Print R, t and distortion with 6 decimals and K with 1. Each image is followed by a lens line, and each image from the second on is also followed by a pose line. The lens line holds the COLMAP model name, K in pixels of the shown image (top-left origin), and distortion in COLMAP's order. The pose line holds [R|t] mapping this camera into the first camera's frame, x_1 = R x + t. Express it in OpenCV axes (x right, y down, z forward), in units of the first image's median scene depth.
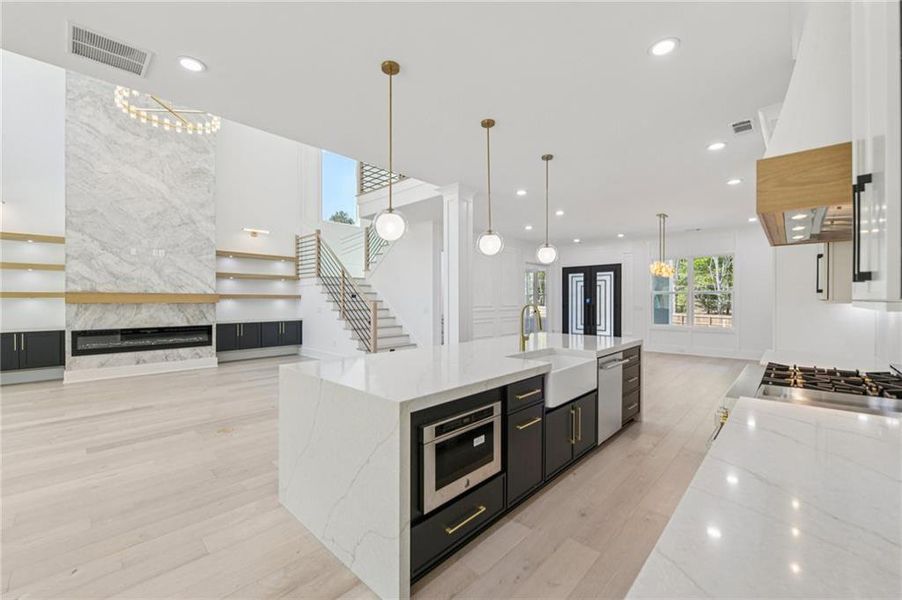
lens RADIAL K [[361.1, 0, 452.0], [0, 361.1, 304.1], [0, 0, 1]] dist [-0.002784, 0.000100]
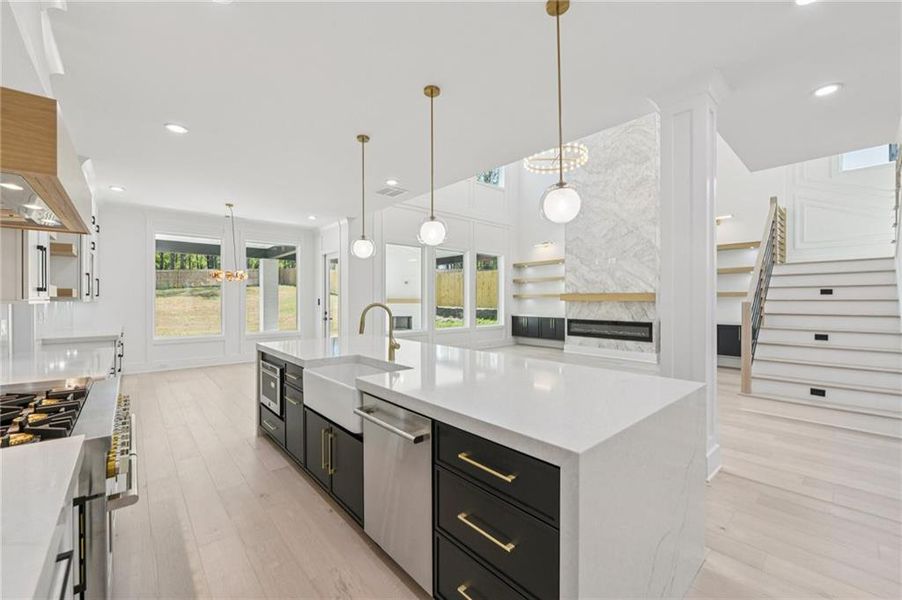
lens RADIAL K [[361.1, 0, 448.4], [0, 361.1, 301.8], [0, 0, 1]] dist [-0.002784, 0.000100]
pose [[-0.087281, 0.006818, -0.996160, 0.477721], [-0.008038, 0.999939, 0.007548, -0.006021], [0.996151, 0.008666, -0.087221, 0.563297]]
